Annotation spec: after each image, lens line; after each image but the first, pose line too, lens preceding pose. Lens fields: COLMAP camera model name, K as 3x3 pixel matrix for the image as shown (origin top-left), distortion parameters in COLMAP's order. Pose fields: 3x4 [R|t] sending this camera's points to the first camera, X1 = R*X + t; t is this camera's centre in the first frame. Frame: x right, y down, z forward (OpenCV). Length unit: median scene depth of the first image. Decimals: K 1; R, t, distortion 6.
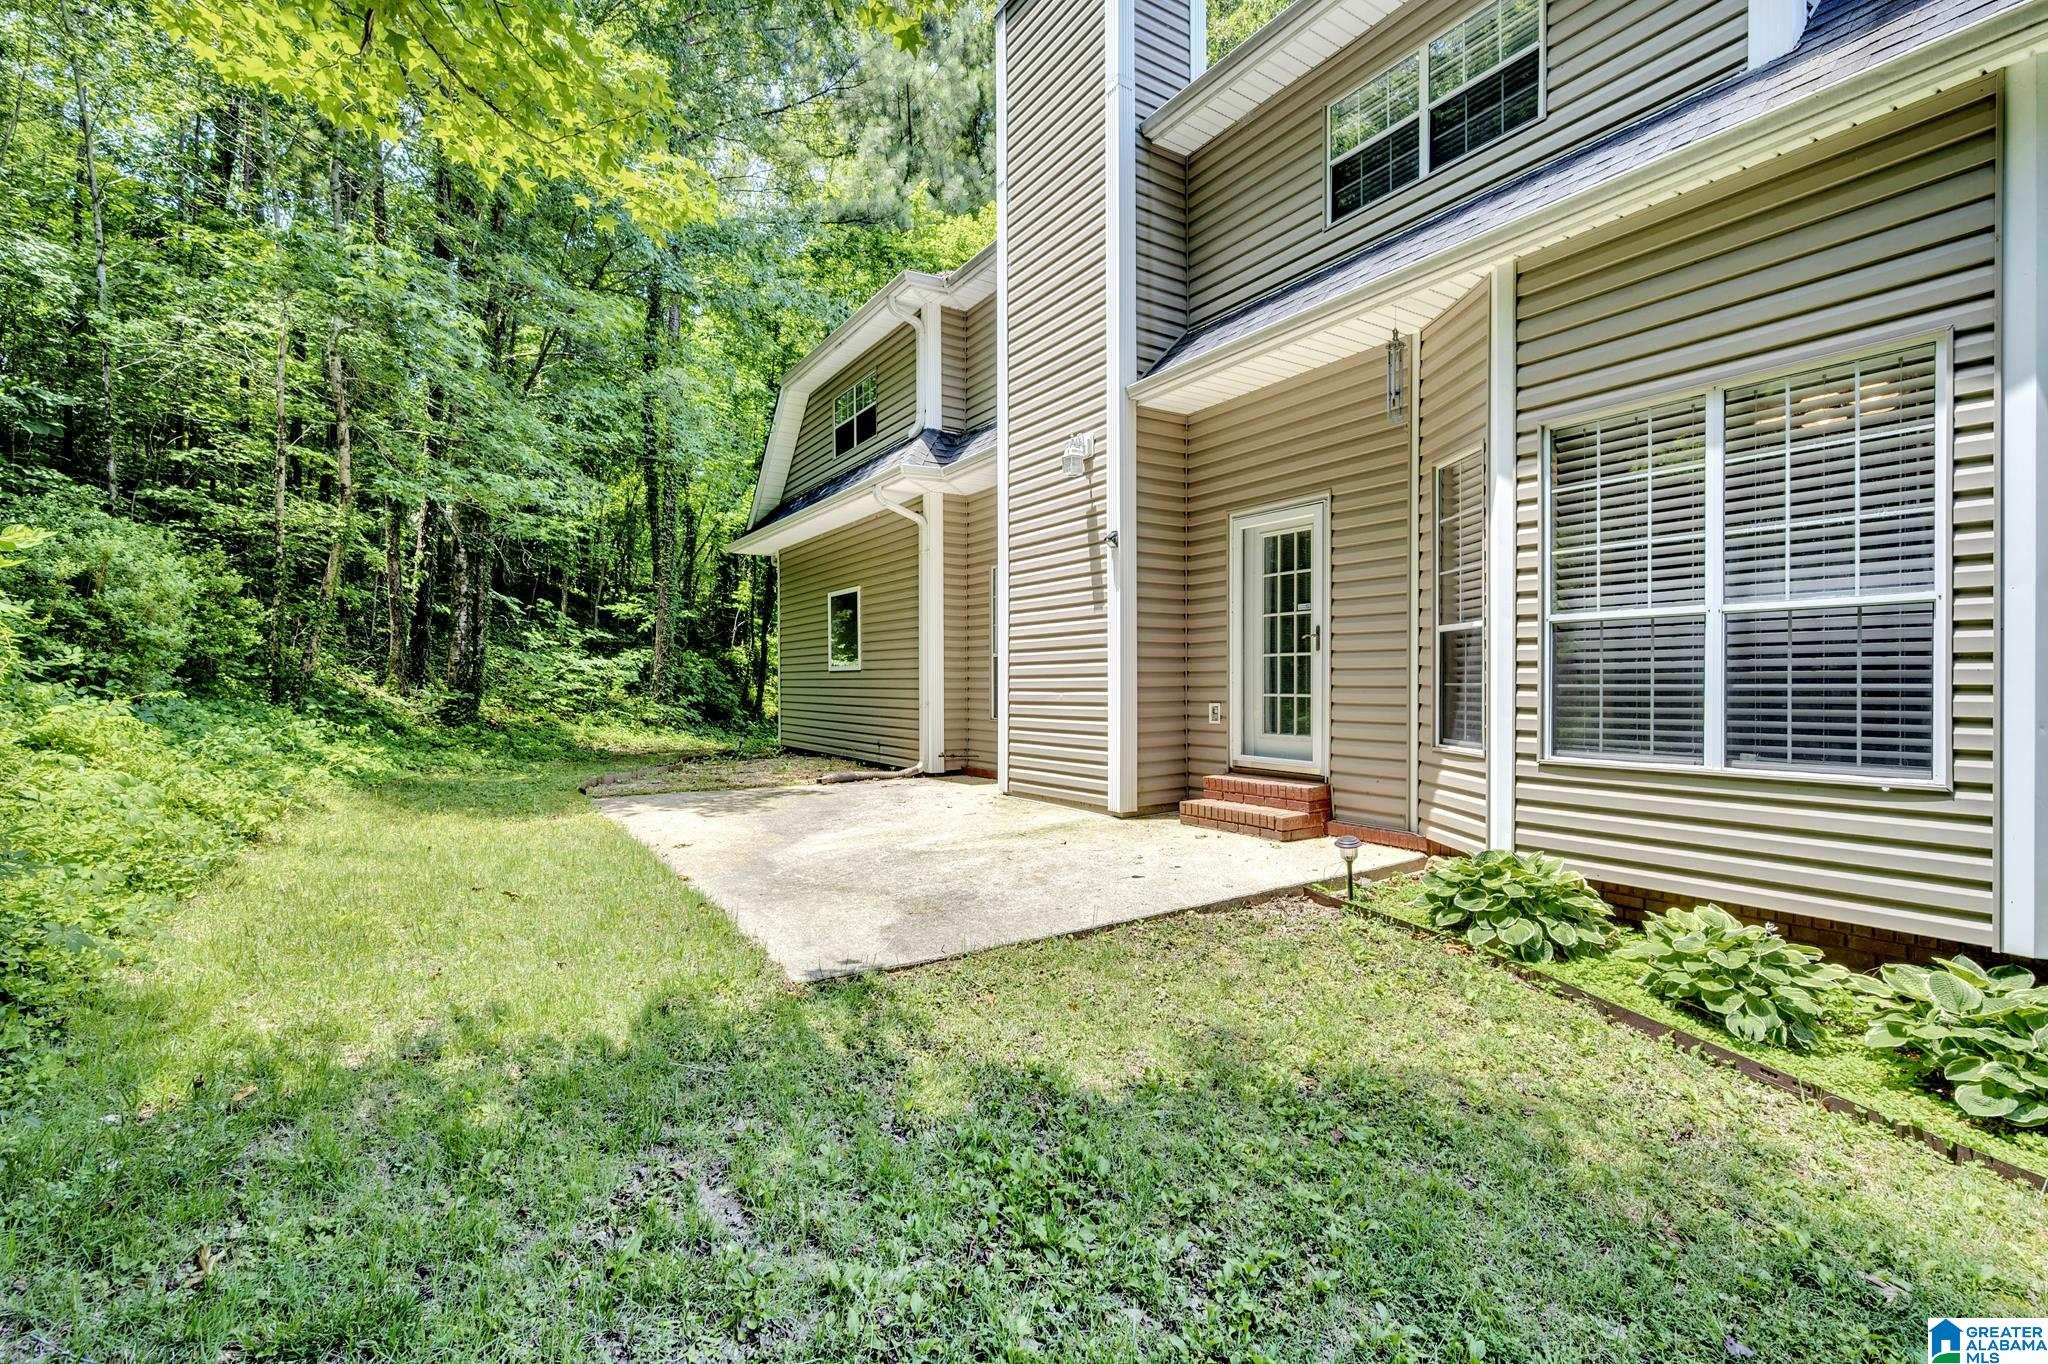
lens RADIAL K [[806.0, 0, 1025.3], [0, 806.0, 690.1], [0, 0, 1]] dist [0.000197, 0.000417]
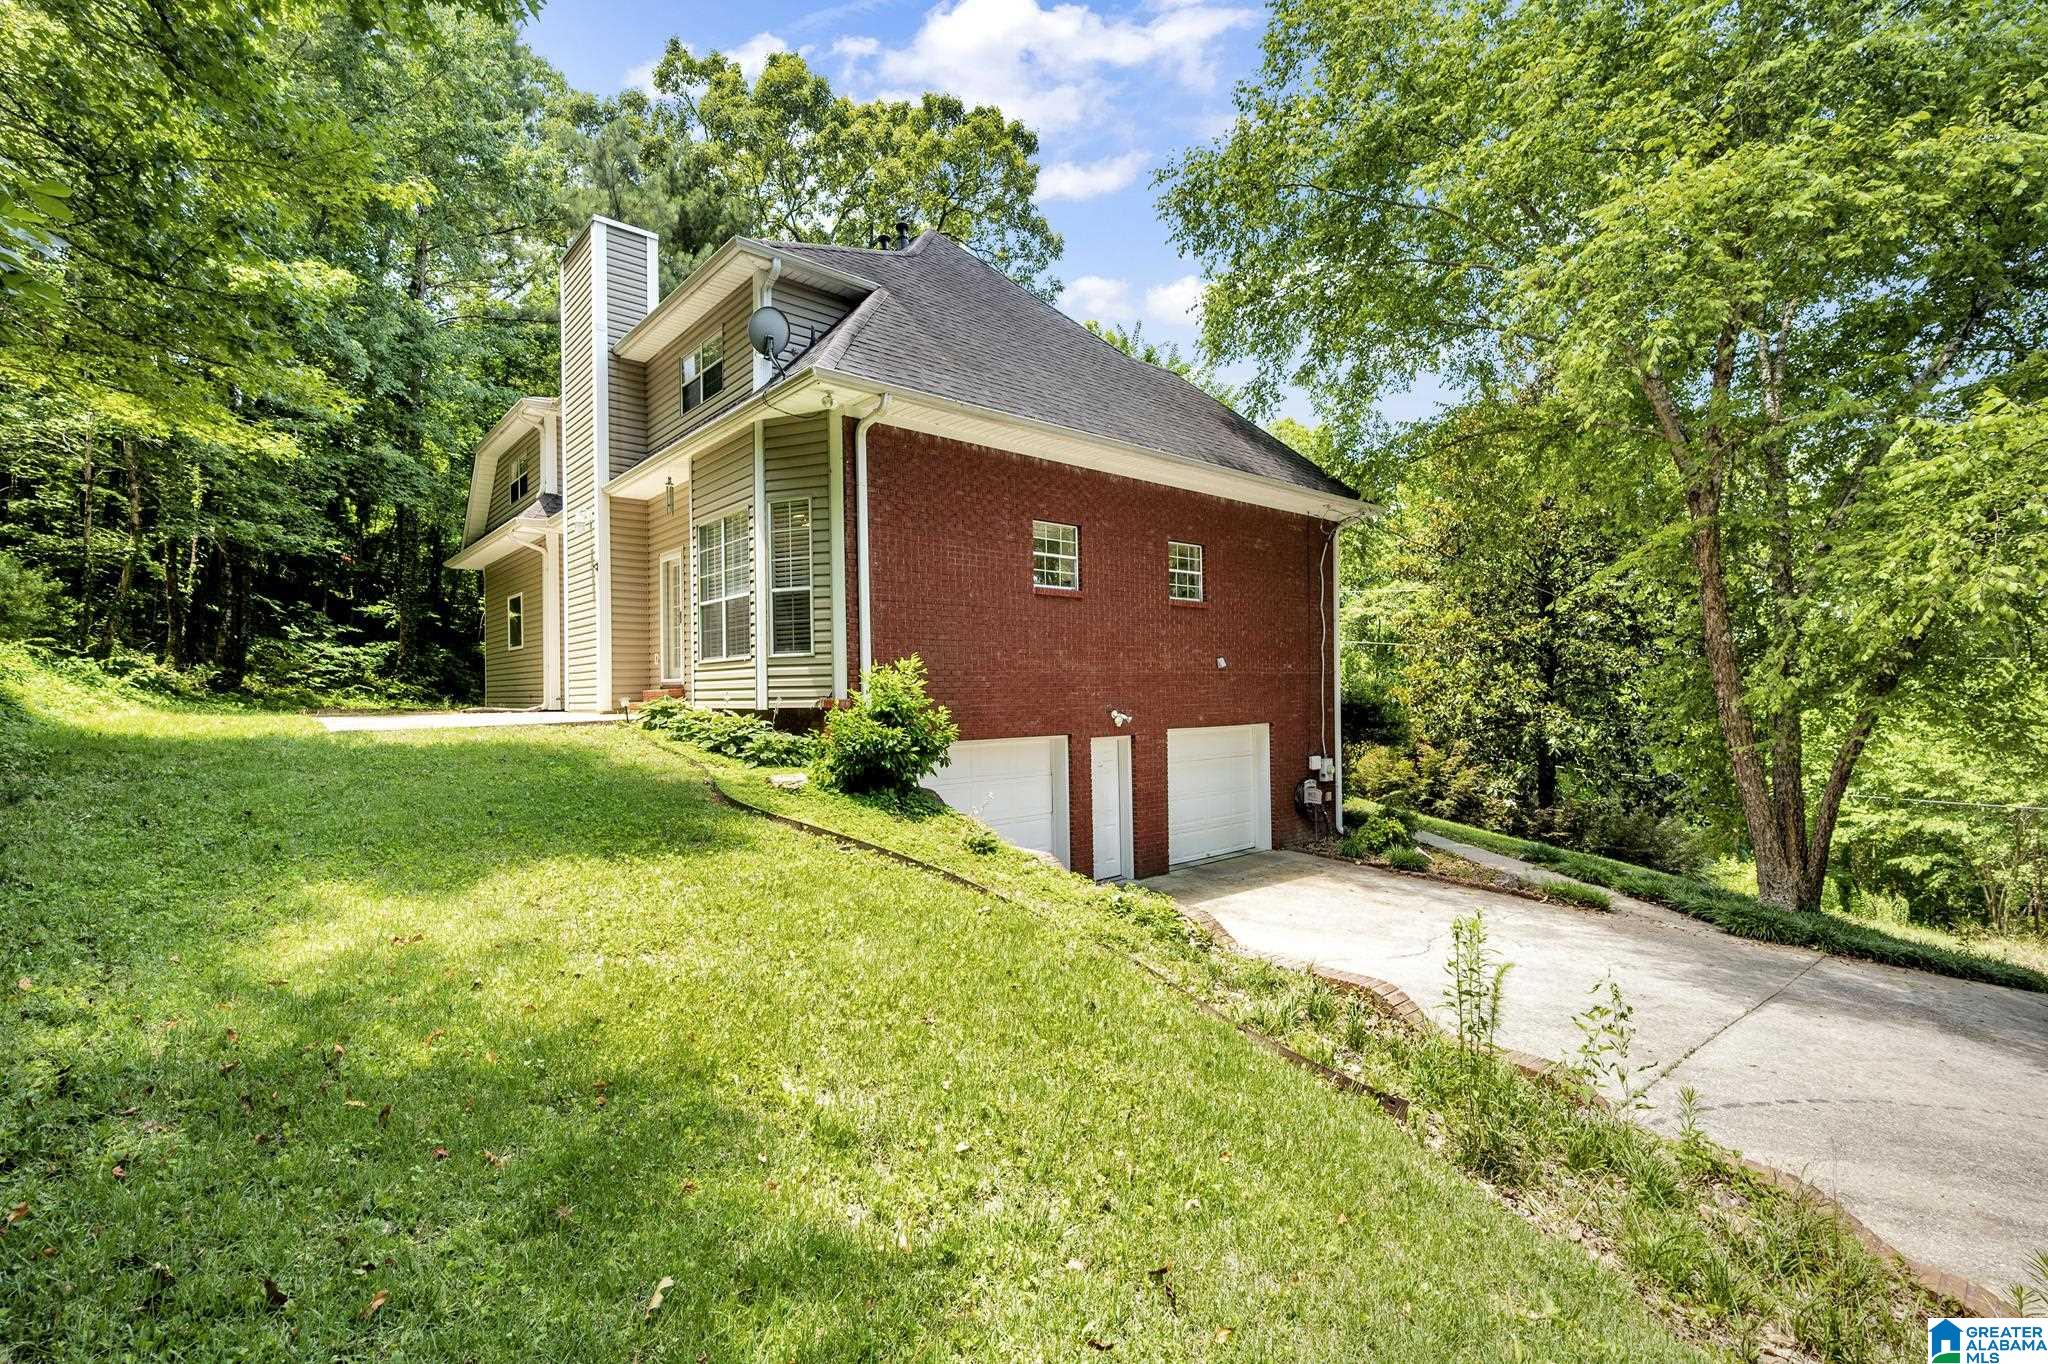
lens RADIAL K [[836.1, 0, 1026.6], [0, 836.1, 695.6], [0, 0, 1]] dist [-0.001052, 0.000259]
pose [[0.991450, -0.010936, 0.130027, 0.462862], [0.012590, 0.999850, -0.011903, 0.083564], [-0.129877, 0.013438, 0.991439, -0.583610]]
